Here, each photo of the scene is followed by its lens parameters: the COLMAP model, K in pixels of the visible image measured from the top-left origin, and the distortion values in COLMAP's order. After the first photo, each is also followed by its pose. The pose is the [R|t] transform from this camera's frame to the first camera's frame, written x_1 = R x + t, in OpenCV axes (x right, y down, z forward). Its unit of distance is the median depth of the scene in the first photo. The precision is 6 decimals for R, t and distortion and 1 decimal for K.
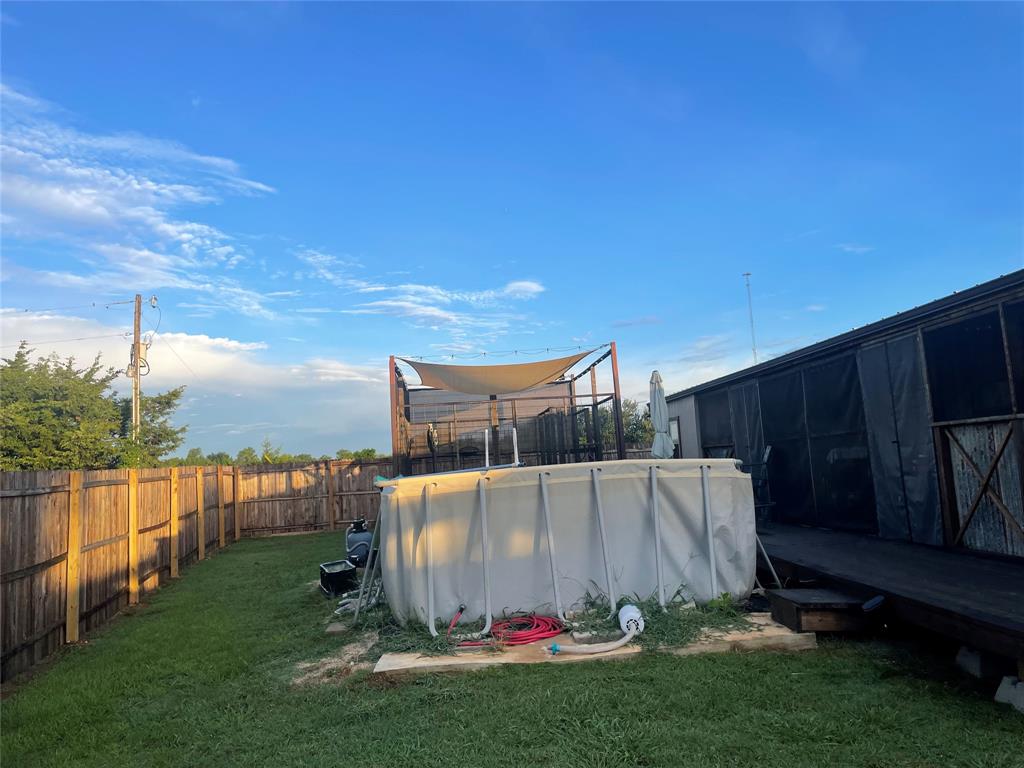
lens RADIAL K [[768.9, 0, 518.7], [0, 768.9, 368.5], [0, 0, 1]] dist [0.090810, -0.117056]
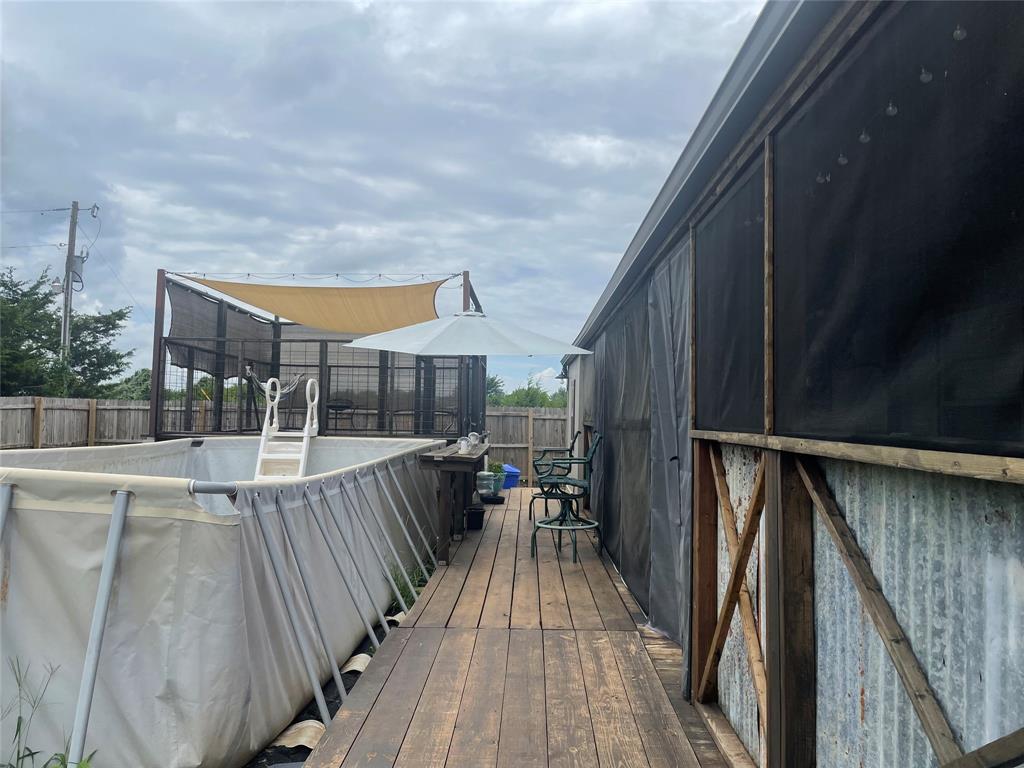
lens RADIAL K [[768.9, 0, 507.4], [0, 768.9, 378.9], [0, 0, 1]] dist [0.090810, -0.117056]
pose [[0.992159, 0.073516, -0.101069, 0.465726], [-0.065170, 0.994371, 0.083544, 0.006519], [0.106642, -0.076302, 0.991365, 0.525955]]
